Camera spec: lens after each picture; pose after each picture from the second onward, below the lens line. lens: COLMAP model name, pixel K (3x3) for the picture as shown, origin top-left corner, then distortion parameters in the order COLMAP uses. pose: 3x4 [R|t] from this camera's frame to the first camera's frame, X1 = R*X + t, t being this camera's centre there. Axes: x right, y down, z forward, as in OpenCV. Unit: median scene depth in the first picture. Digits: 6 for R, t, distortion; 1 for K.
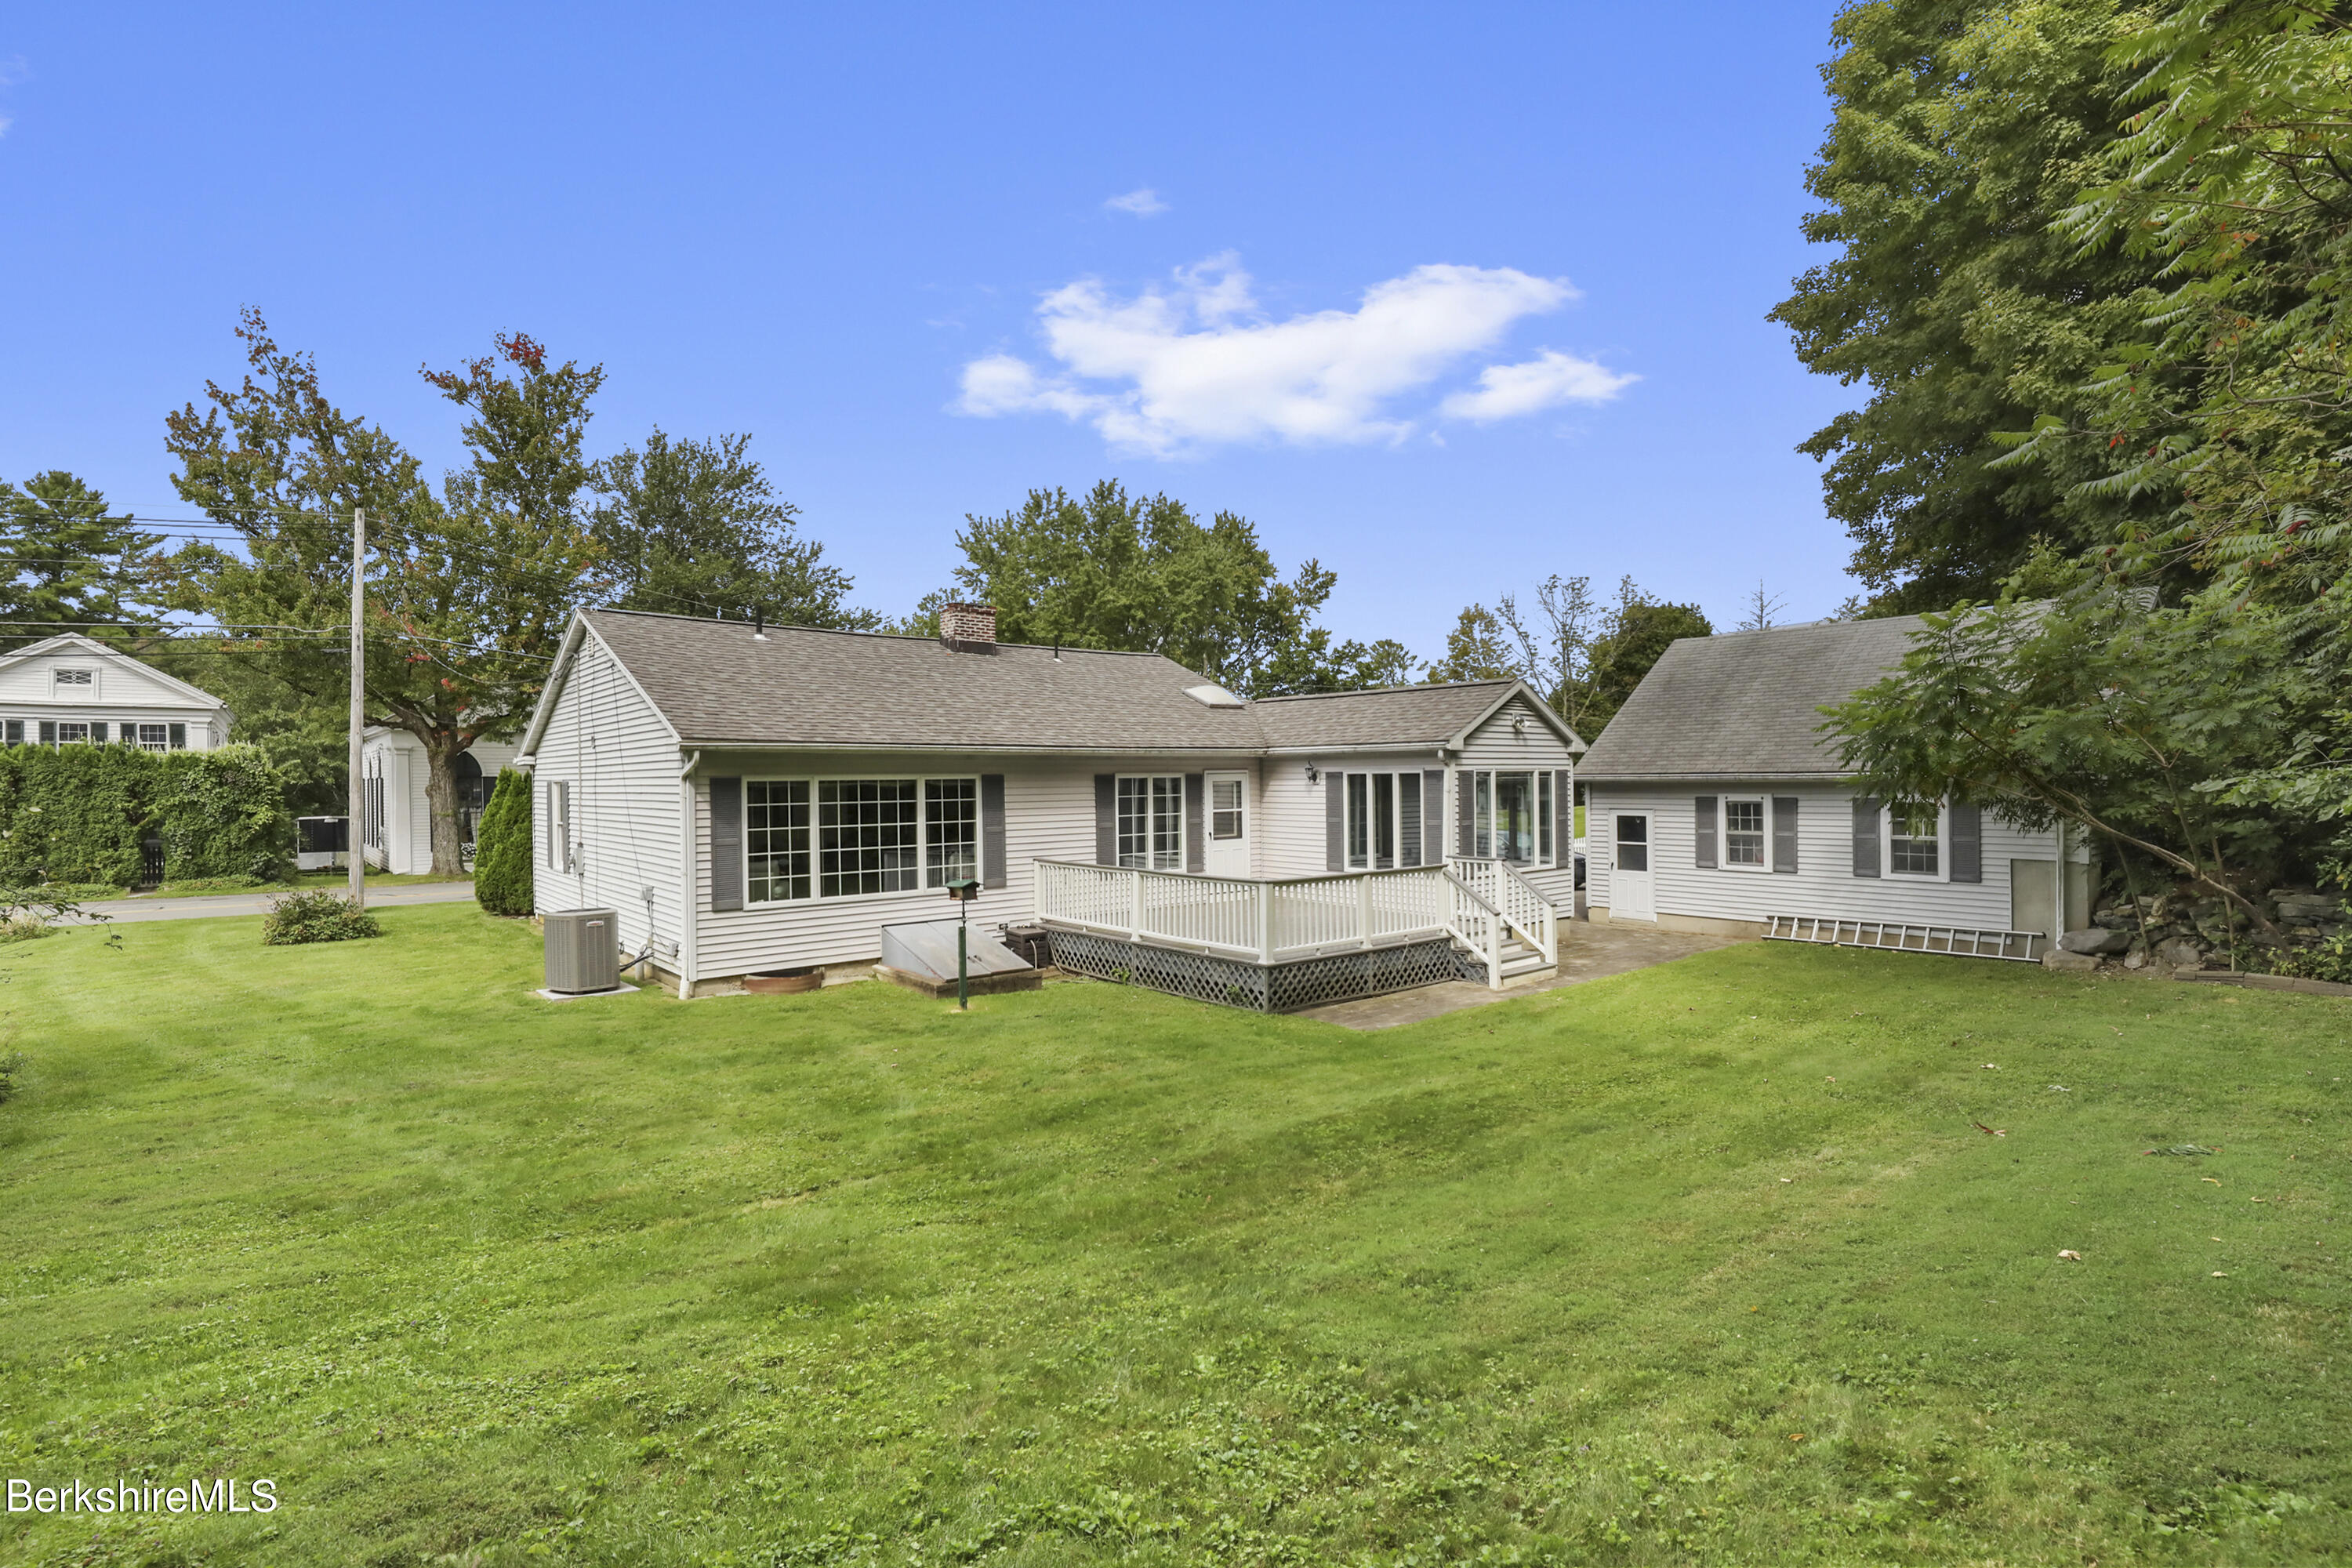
lens RADIAL K [[1071.4, 0, 1176.0], [0, 1071.4, 784.0], [0, 0, 1]] dist [0.003170, 0.000310]
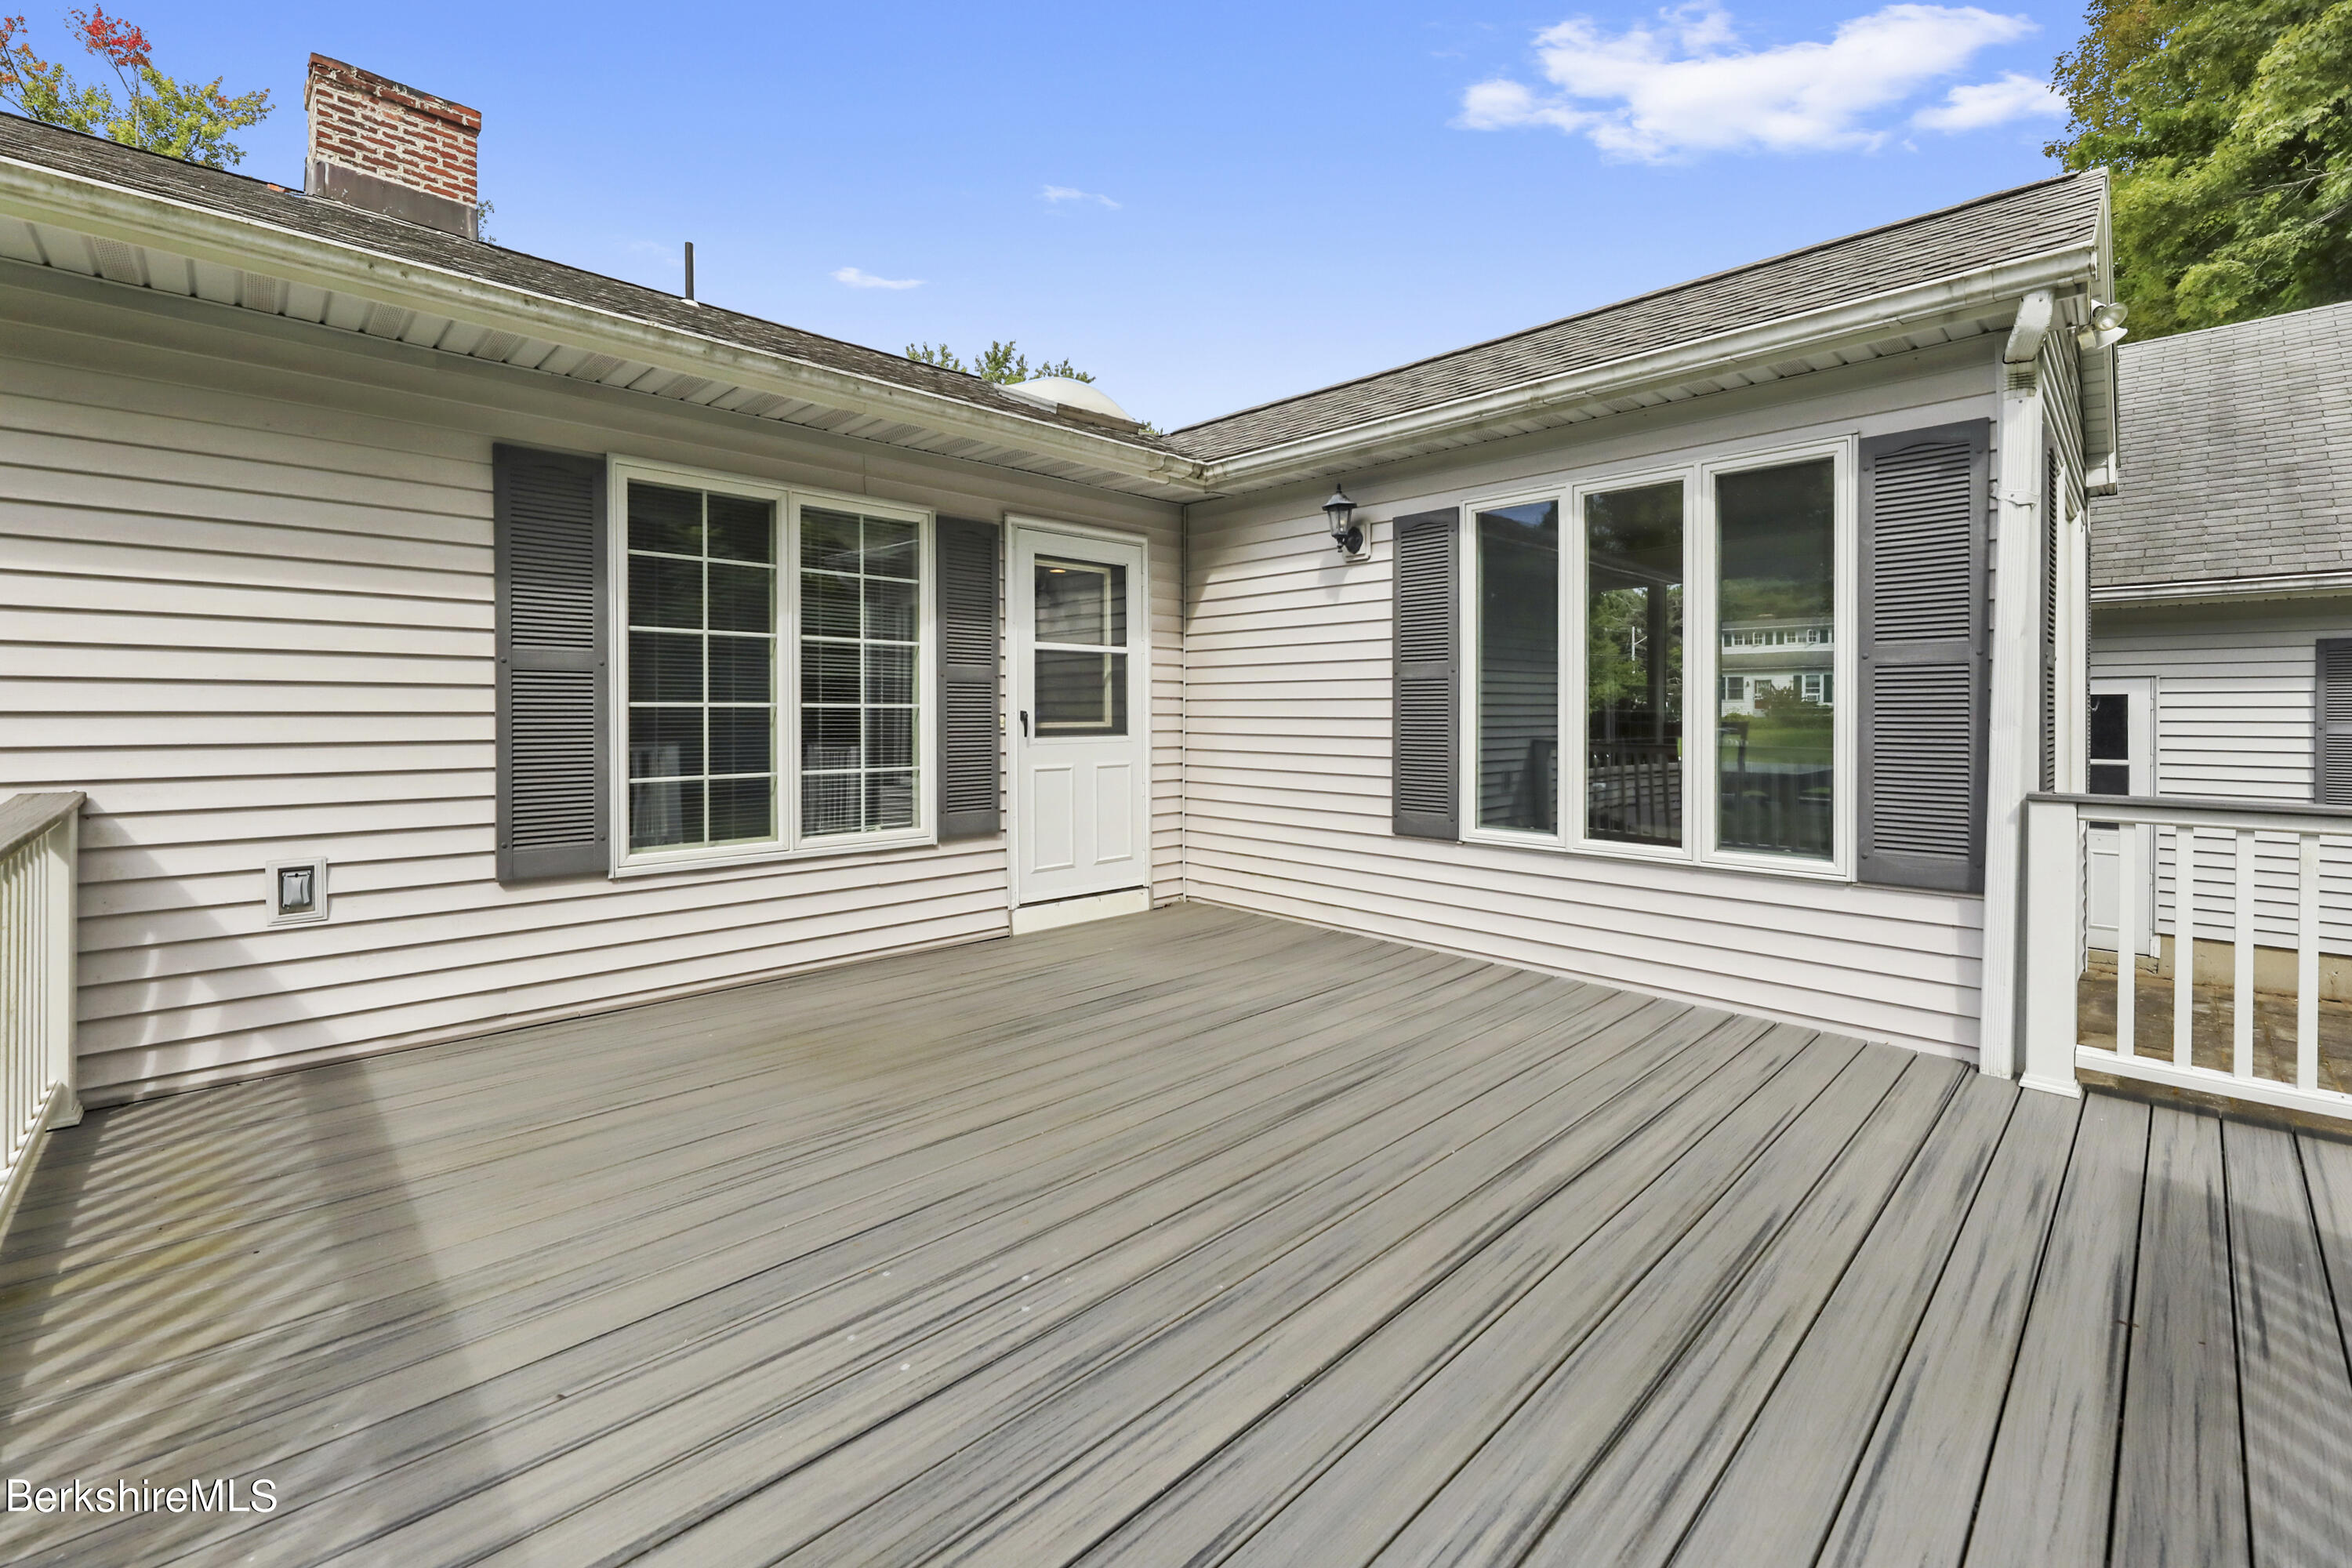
lens RADIAL K [[973.7, 0, 1157.4], [0, 973.7, 716.3], [0, 0, 1]] dist [0.000811, -0.000147]
pose [[0.998146, 0.012163, 0.059631, 0.056798], [-0.012059, 0.999925, -0.002103, 0.048655], [-0.059653, 0.001380, 0.998218, 0.740781]]
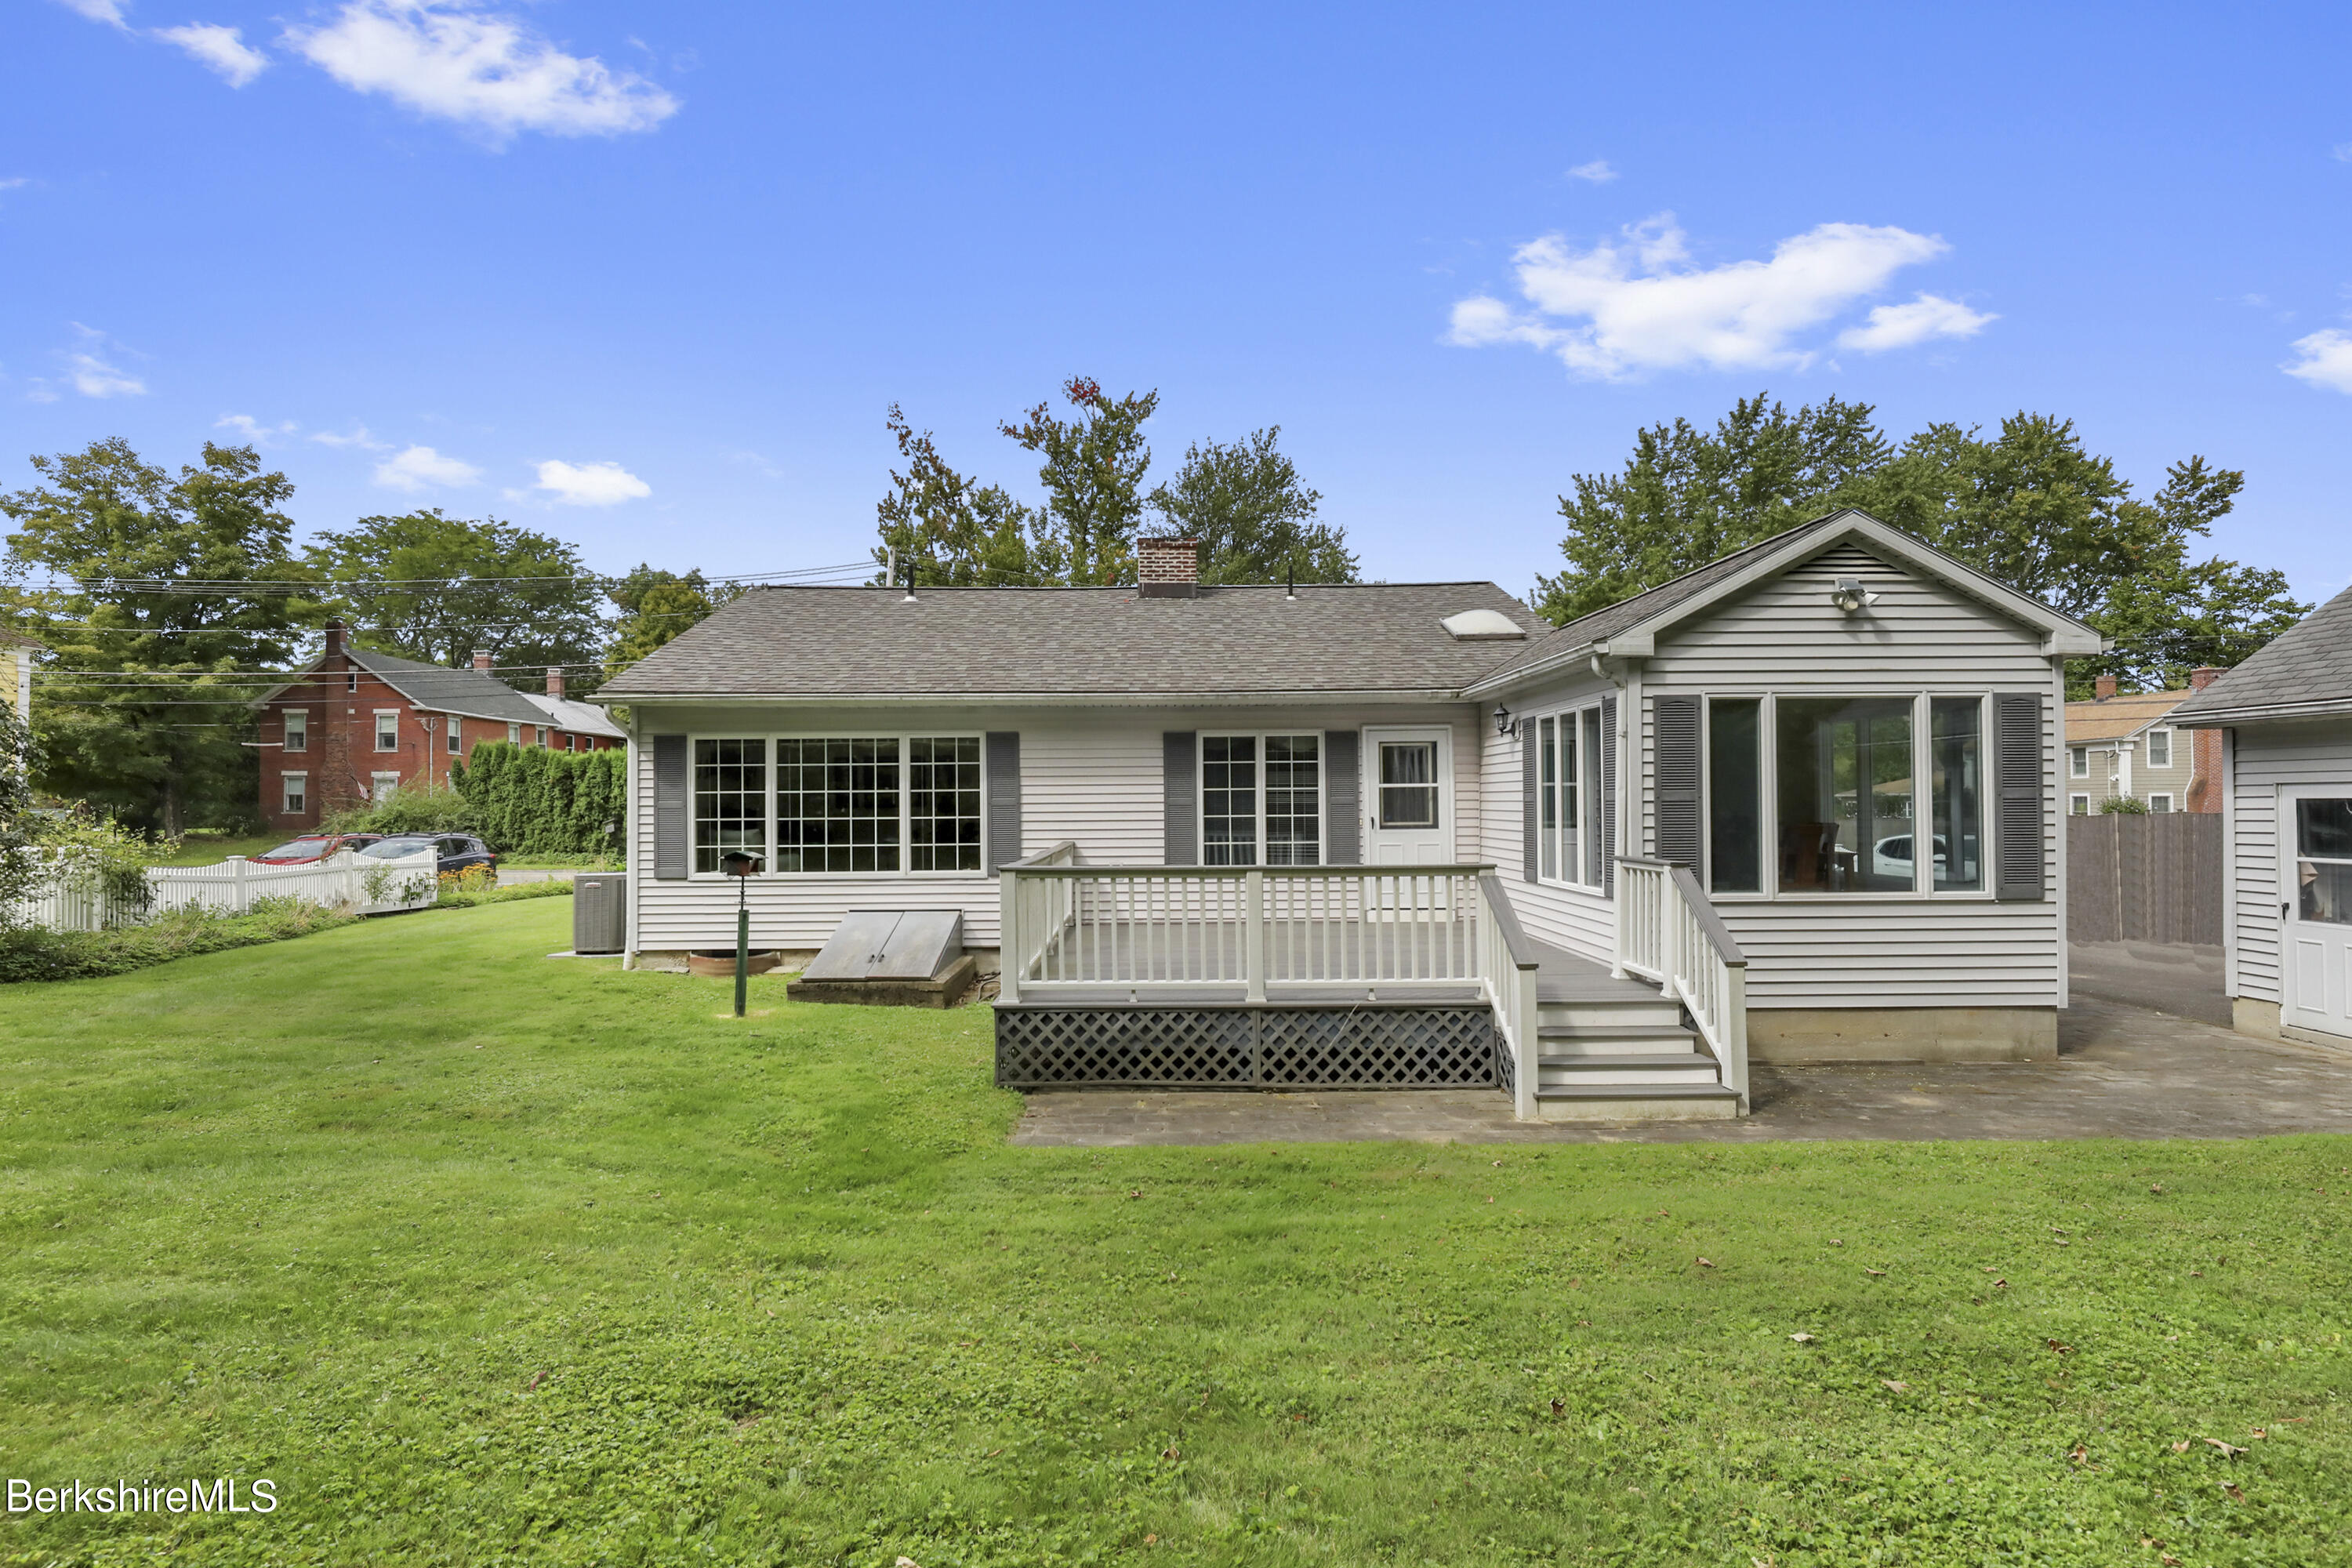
lens RADIAL K [[1101.7, 0, 1176.0], [0, 1101.7, 784.0], [0, 0, 1]] dist [0.001814, -0.000332]
pose [[0.777050, -0.006553, -0.629404, 0.388974], [-0.003386, 0.999888, -0.014591, 0.036248], [0.629429, 0.013469, 0.776941, 0.399318]]
